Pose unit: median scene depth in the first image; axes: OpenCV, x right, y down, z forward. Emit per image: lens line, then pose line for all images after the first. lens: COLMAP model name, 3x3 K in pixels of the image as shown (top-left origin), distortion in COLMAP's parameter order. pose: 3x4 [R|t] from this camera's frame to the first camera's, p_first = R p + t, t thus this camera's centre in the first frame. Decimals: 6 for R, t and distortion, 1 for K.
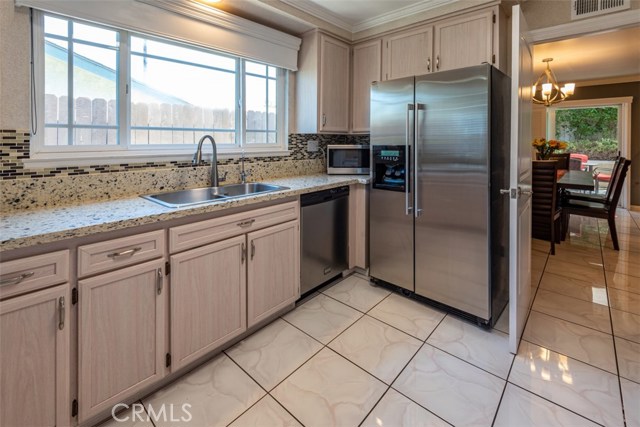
lens RADIAL K [[302.0, 0, 316.1], [0, 302.0, 143.6], [0, 0, 1]] dist [-0.001602, -0.000904]
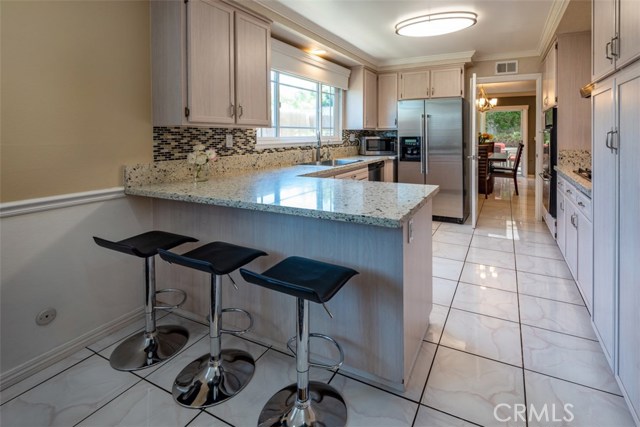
lens RADIAL K [[308.8, 0, 345.2], [0, 308.8, 137.6], [0, 0, 1]] dist [0.002666, 0.000095]
pose [[0.968544, -0.006224, 0.248765, -0.490220], [0.005898, 0.999980, 0.002055, 0.004819], [-0.248773, -0.000523, 0.968562, -0.574843]]
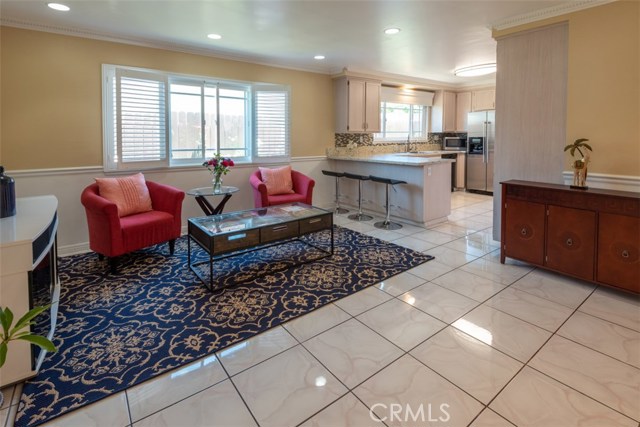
lens RADIAL K [[304.4, 0, 297.6], [0, 304.4, 146.5], [0, 0, 1]] dist [0.002800, 0.000058]
pose [[0.968863, 0.001076, -0.247596, -0.508347], [0.005568, 0.999643, 0.026129, 0.007499], [0.247536, -0.026693, 0.968511, -1.642505]]
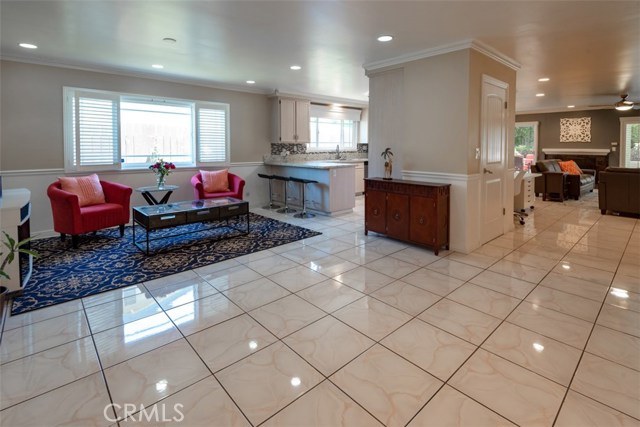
lens RADIAL K [[303.5, 0, 305.1], [0, 303.5, 158.1], [0, 0, 1]] dist [-0.002405, -0.001245]
pose [[0.990011, 0.004022, -0.140932, -0.175163], [0.000647, 0.999453, 0.033072, 0.011302], [0.140988, -0.032833, 0.989467, -1.966215]]
